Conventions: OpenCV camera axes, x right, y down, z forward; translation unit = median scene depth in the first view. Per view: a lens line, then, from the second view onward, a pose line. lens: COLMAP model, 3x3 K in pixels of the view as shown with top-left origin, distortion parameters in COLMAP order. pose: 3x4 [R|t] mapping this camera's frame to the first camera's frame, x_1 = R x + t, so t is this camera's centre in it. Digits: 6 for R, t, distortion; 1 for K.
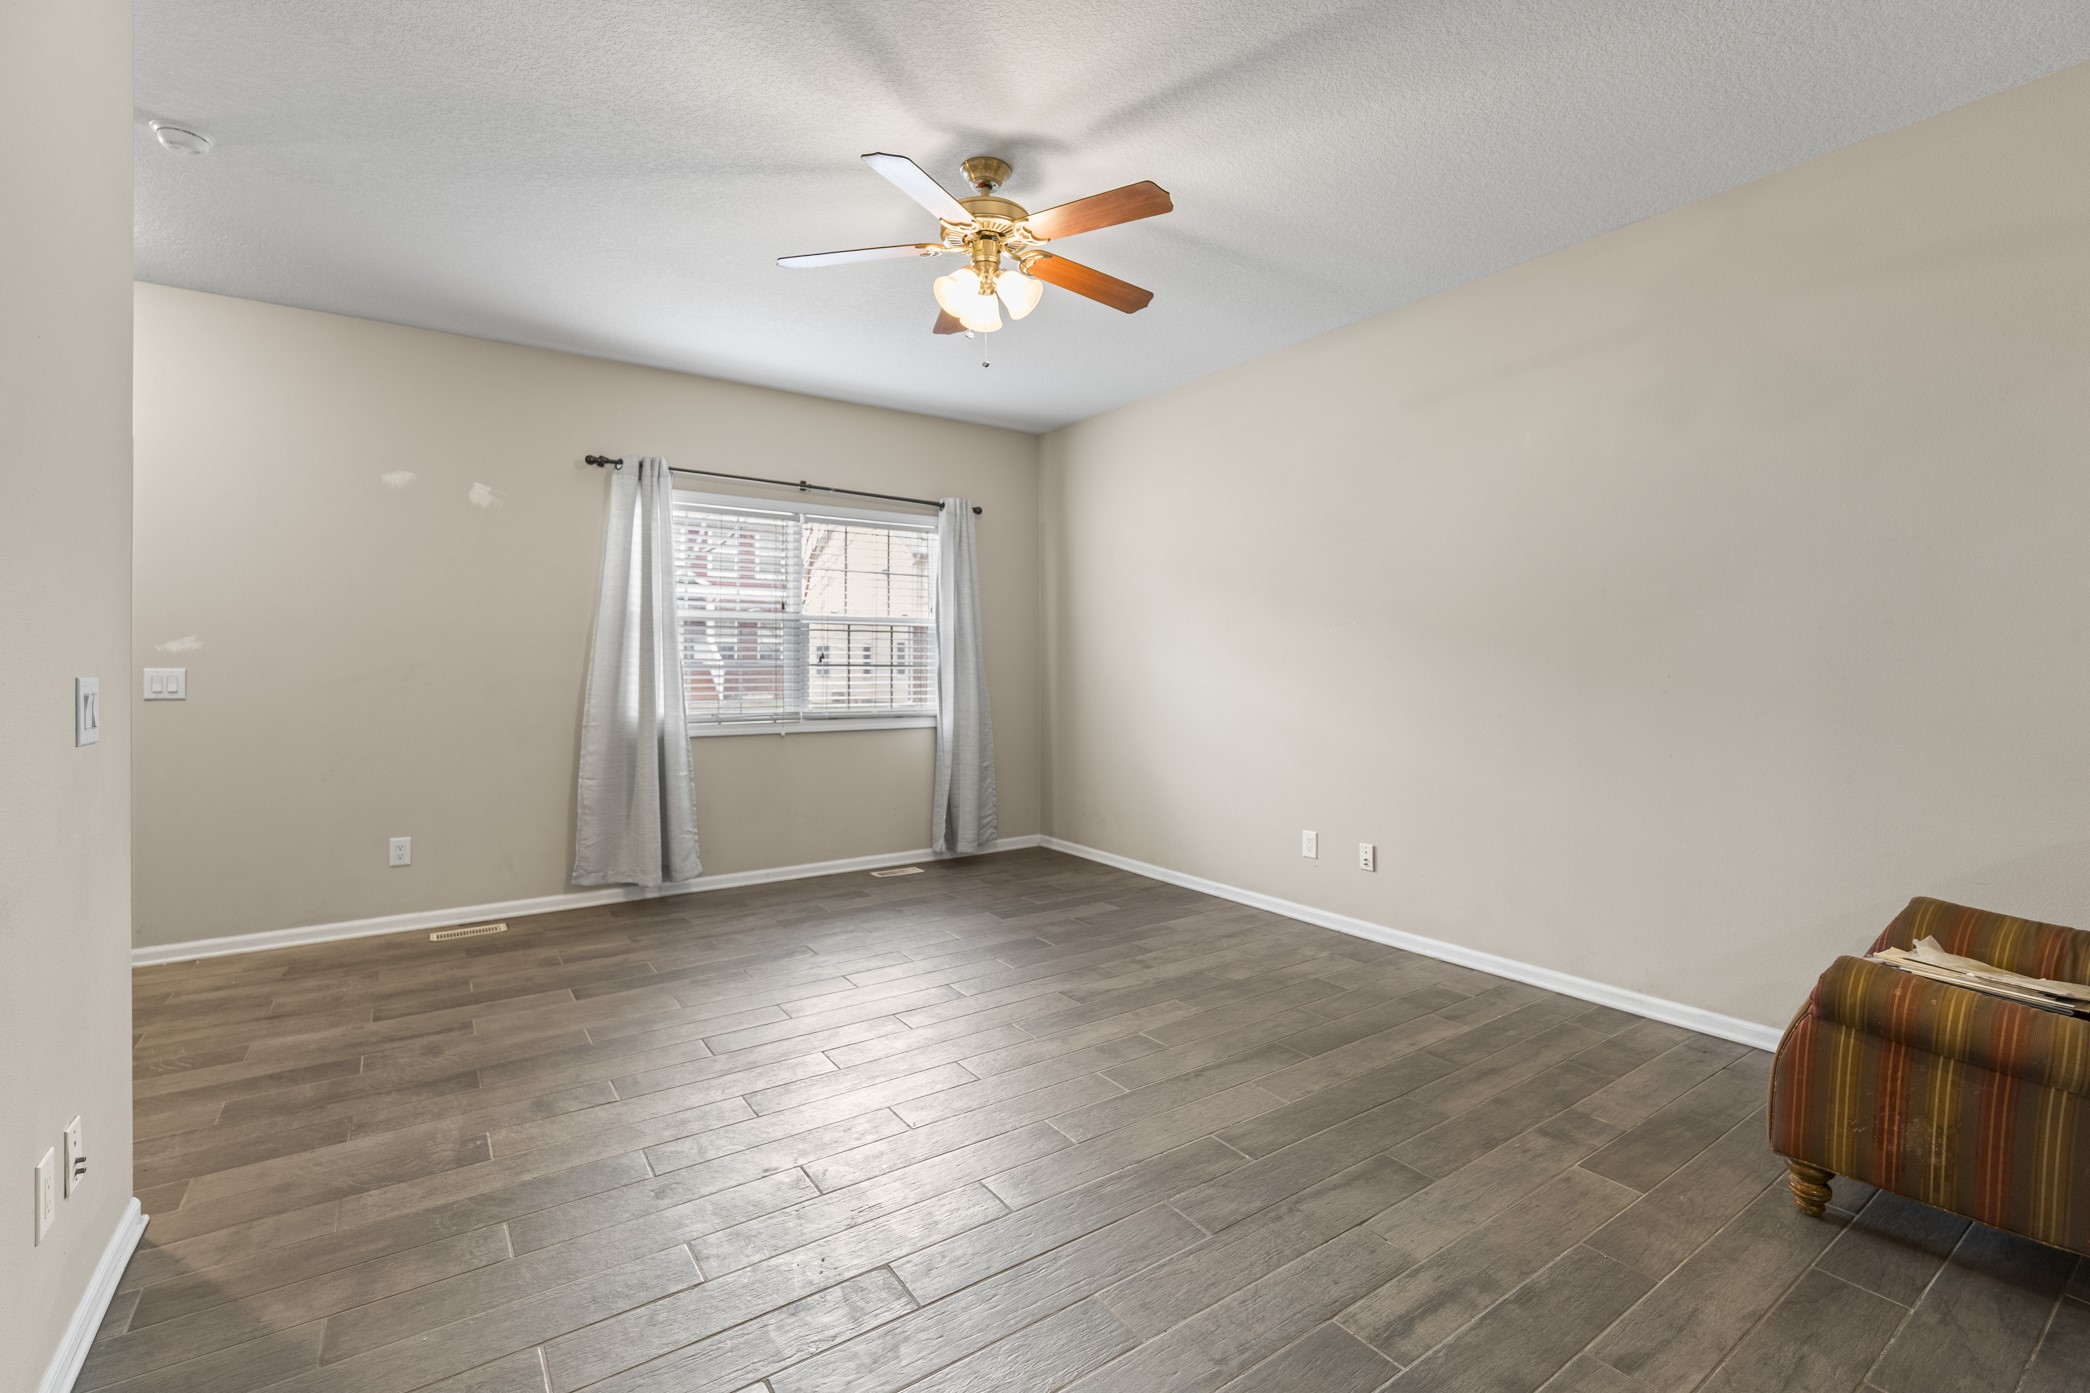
lens RADIAL K [[925.4, 0, 1047.4], [0, 925.4, 665.0], [0, 0, 1]] dist [-0.002507, -0.000004]
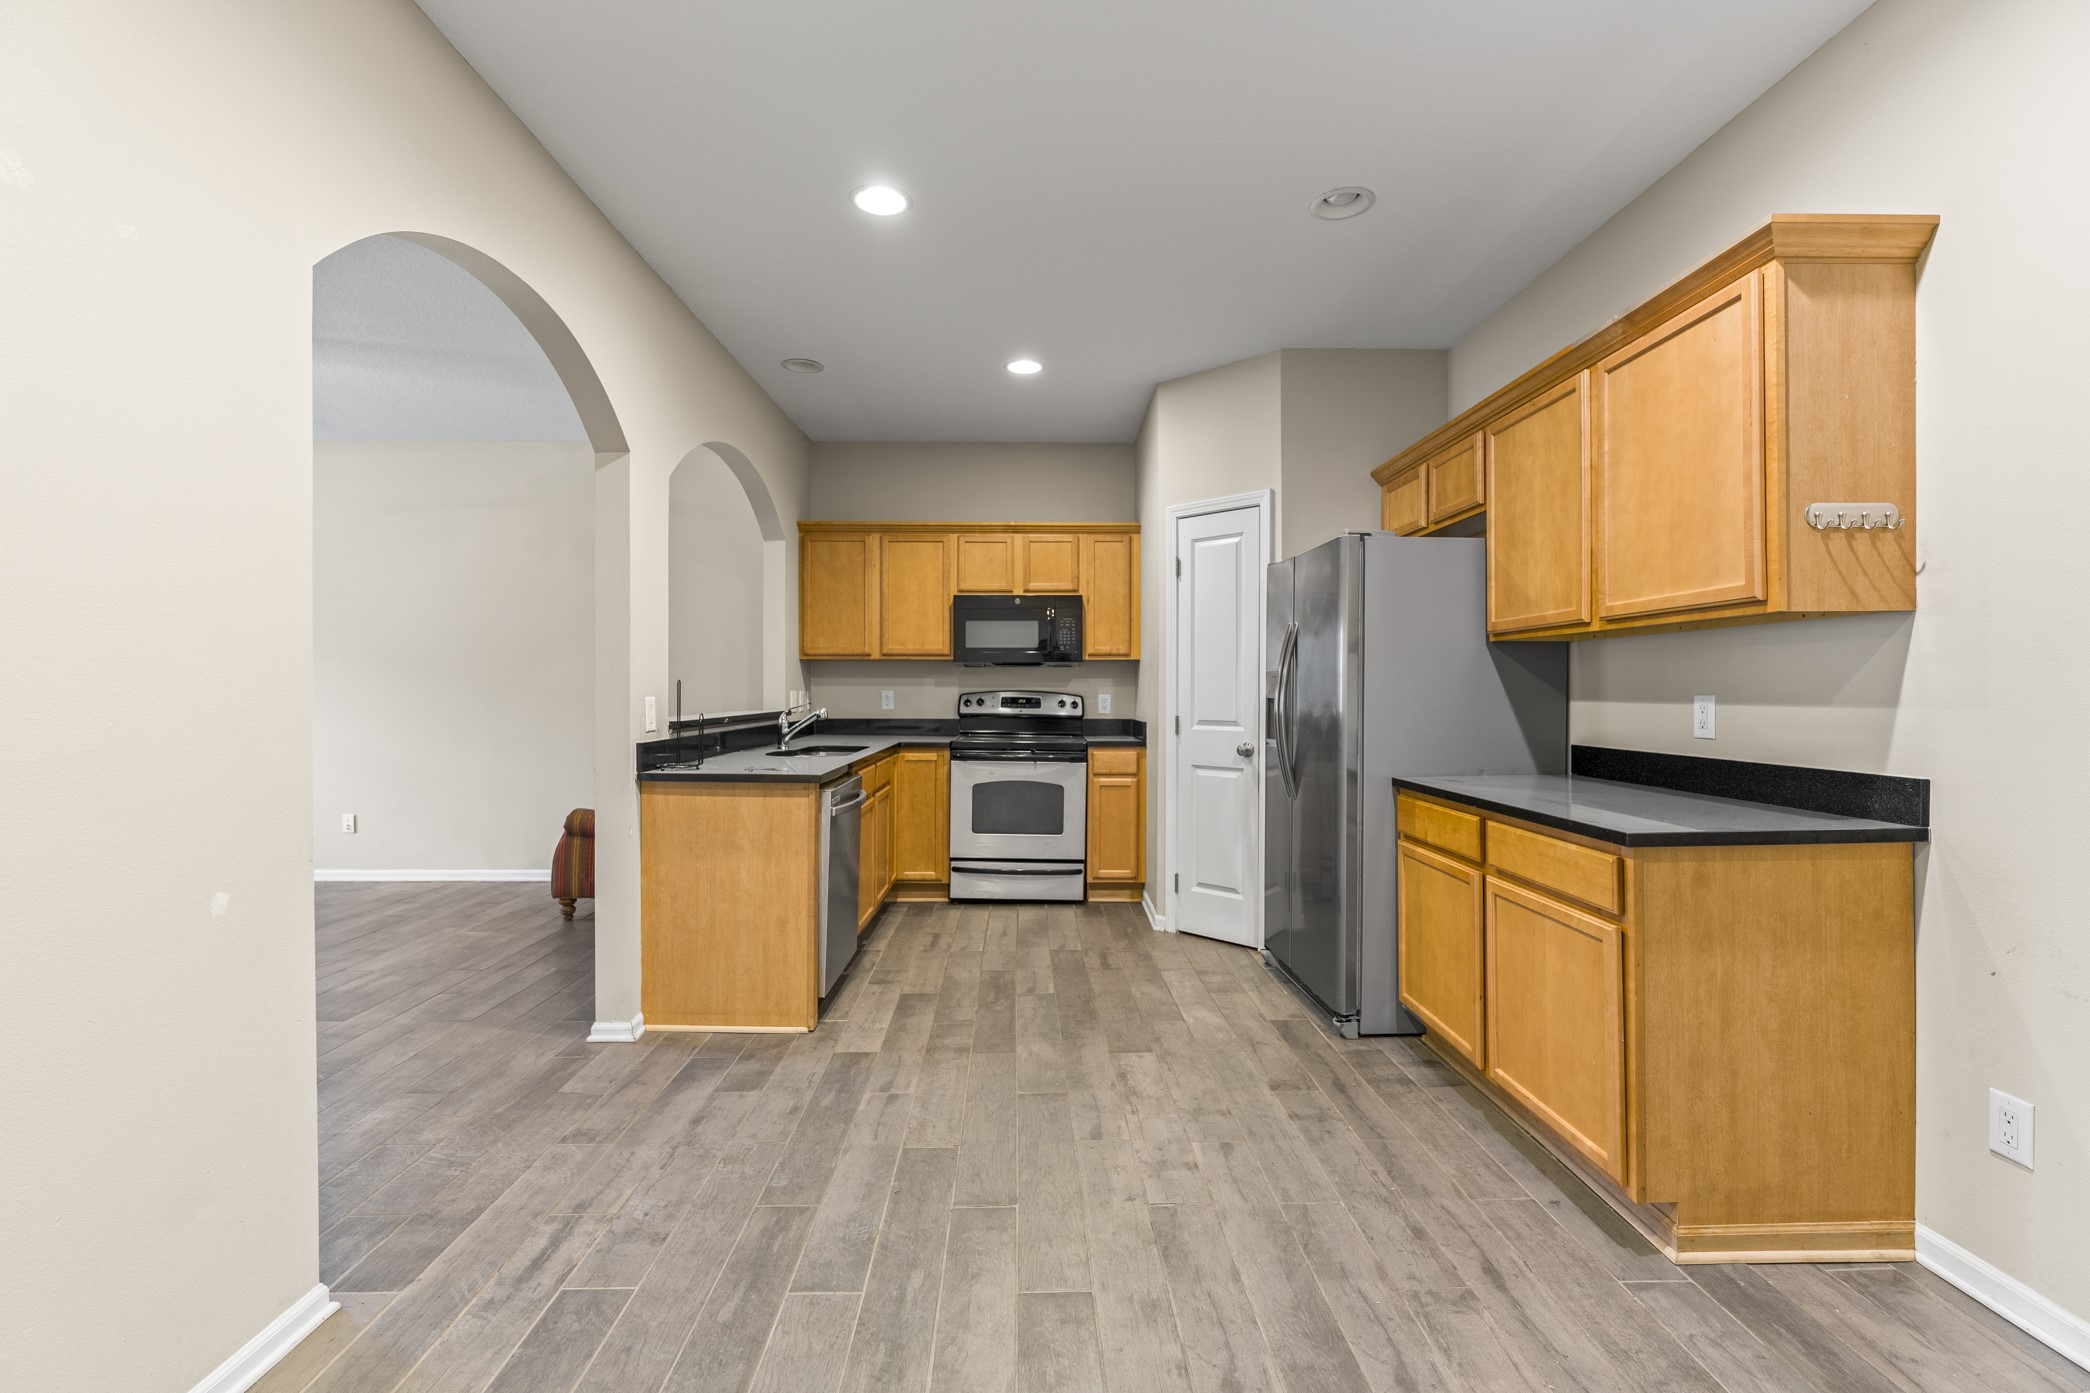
lens RADIAL K [[915.1, 0, 1045.1], [0, 915.1, 689.6], [0, 0, 1]] dist [-0.005326, 0.000300]
pose [[0.560226, 0.000537, 0.828340, -0.212800], [-0.002066, 0.999998, 0.000749, -0.000225], [-0.828337, -0.002131, 0.560226, -0.659779]]
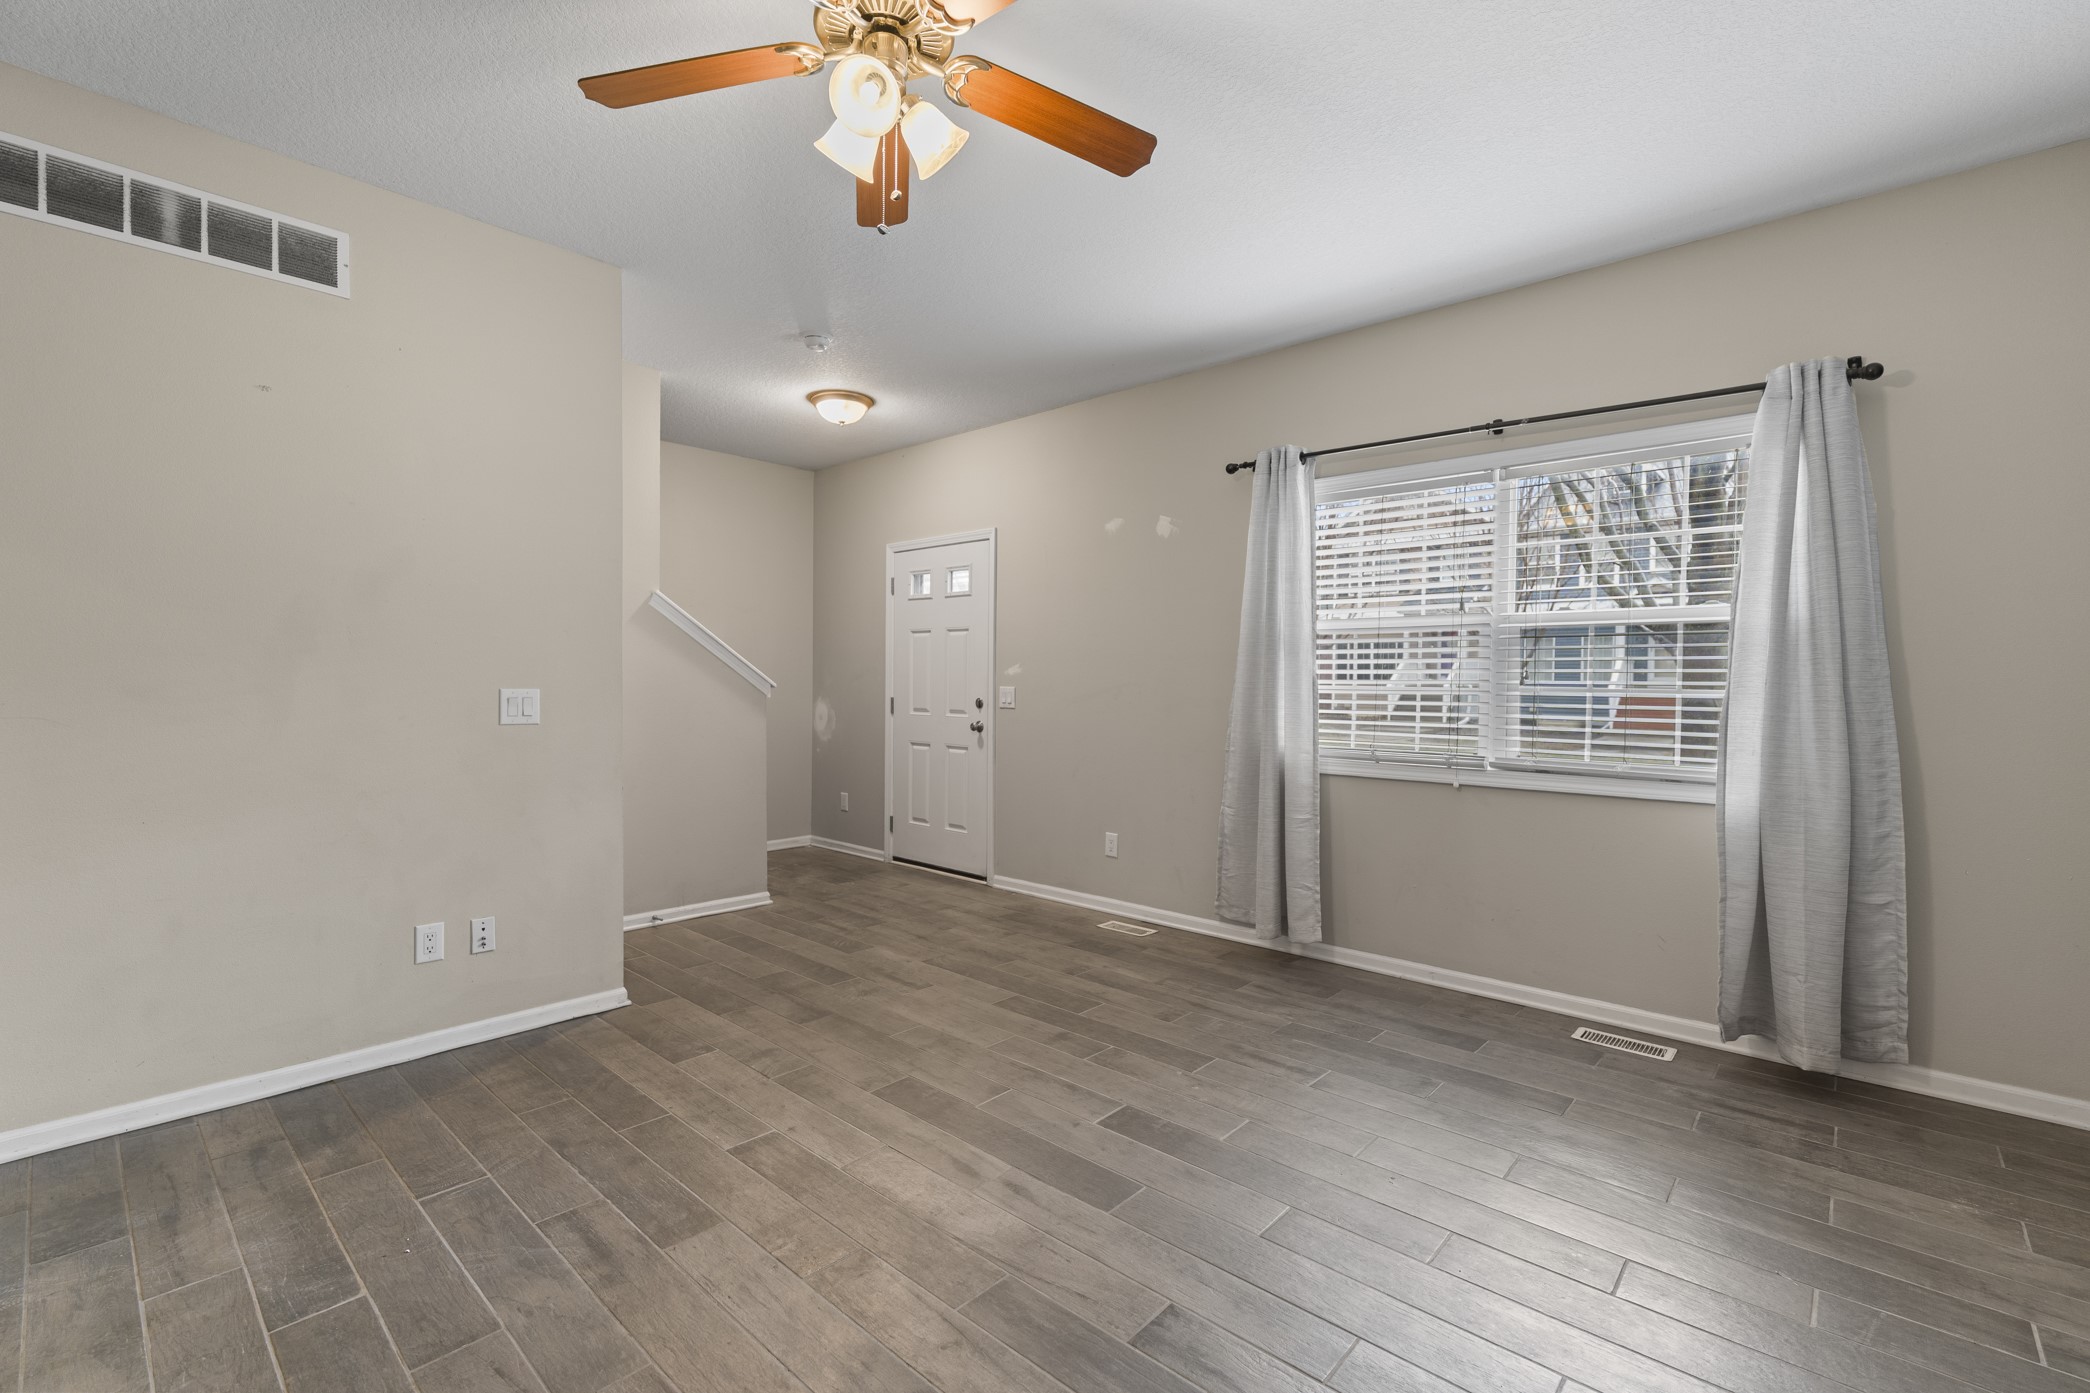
lens RADIAL K [[915.1, 0, 1045.1], [0, 915.1, 689.6], [0, 0, 1]] dist [-0.005326, 0.000300]
pose [[0.218136, 0.008074, -0.975885, 0.424434], [-0.007455, 0.999950, 0.006607, -0.001260], [0.975890, 0.005833, 0.218186, 0.688004]]
